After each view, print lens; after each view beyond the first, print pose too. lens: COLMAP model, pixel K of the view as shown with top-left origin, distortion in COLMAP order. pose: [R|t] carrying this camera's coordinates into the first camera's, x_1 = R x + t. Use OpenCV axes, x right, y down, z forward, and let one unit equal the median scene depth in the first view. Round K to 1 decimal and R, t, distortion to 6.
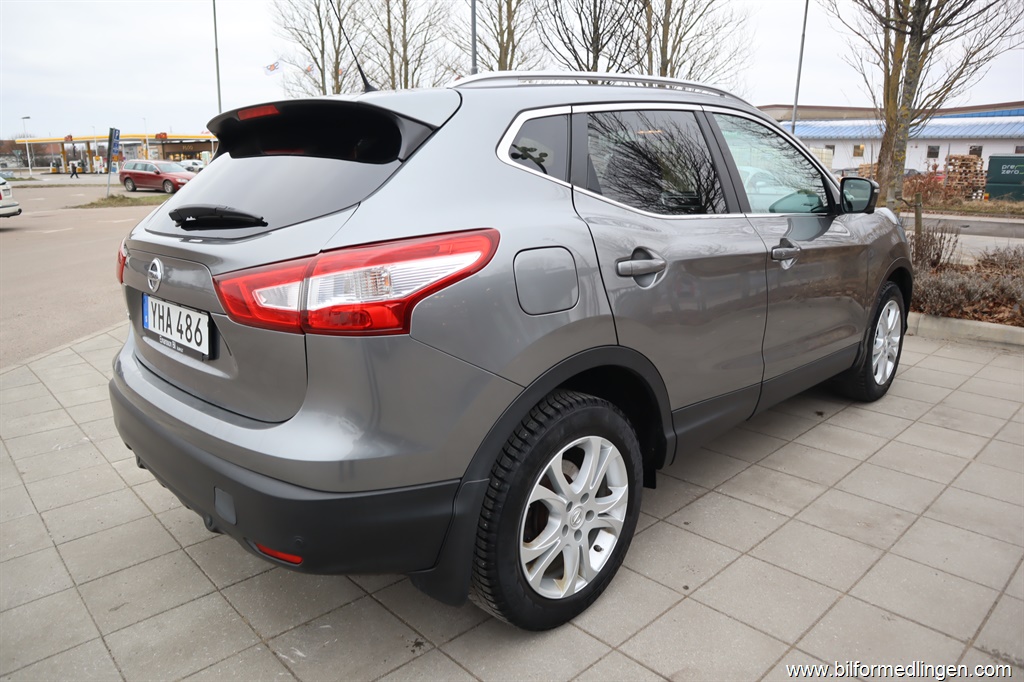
lens RADIAL K [[701.0, 0, 509.1], [0, 701.0, 340.9], [0, 0, 1]] dist [-0.101468, 0.040168]
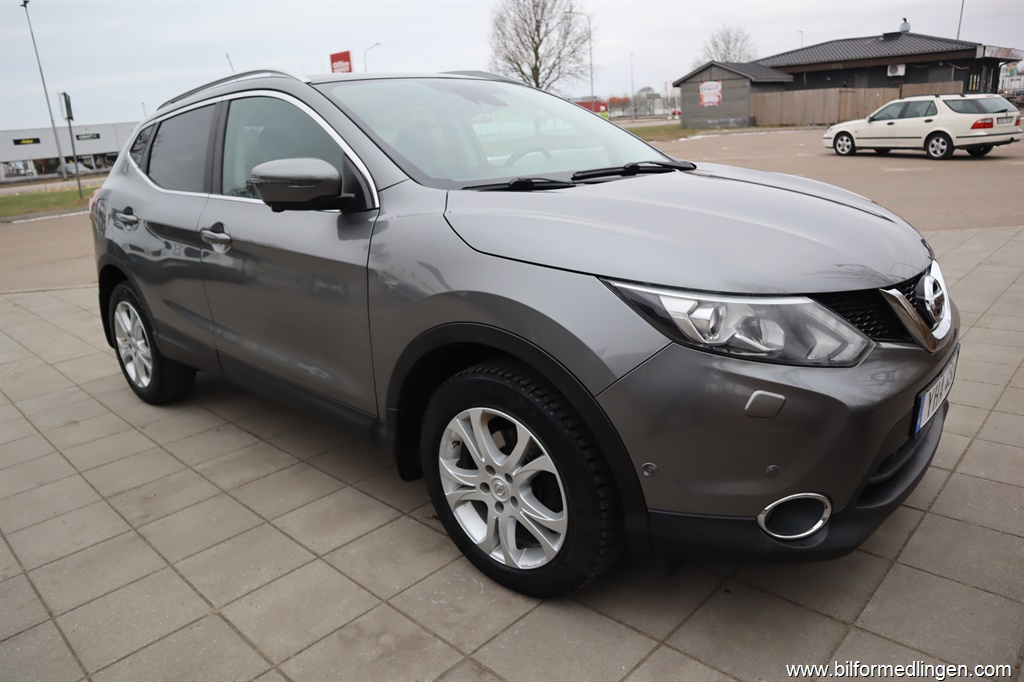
lens RADIAL K [[701.0, 0, 512.5], [0, 701.0, 343.4], [0, 0, 1]] dist [-0.101468, 0.040168]
pose [[0.070364, 0.300627, -0.951143, 1.285839], [-0.184825, 0.940925, 0.283724, -0.310880], [0.980249, 0.155831, 0.121770, 1.189207]]
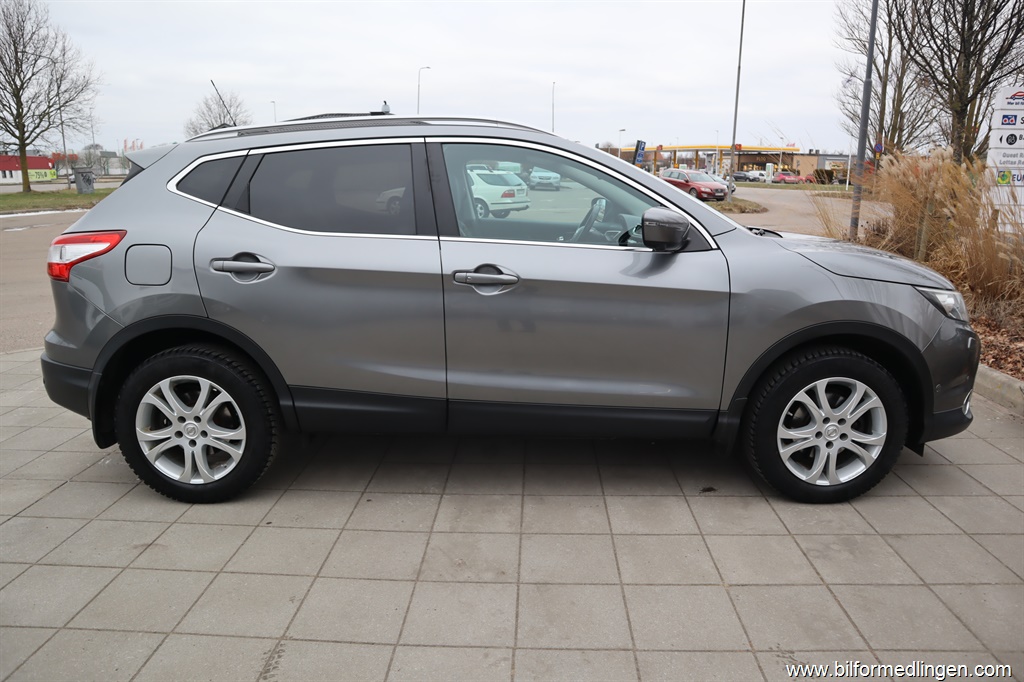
lens RADIAL K [[701.0, 0, 512.7], [0, 701.0, 341.8], [0, 0, 1]] dist [-0.101468, 0.040168]
pose [[0.712301, 0.175068, -0.679690, 1.020391], [-0.185671, 0.980895, 0.058071, -0.093599], [0.676871, 0.084835, 0.731197, 0.257326]]
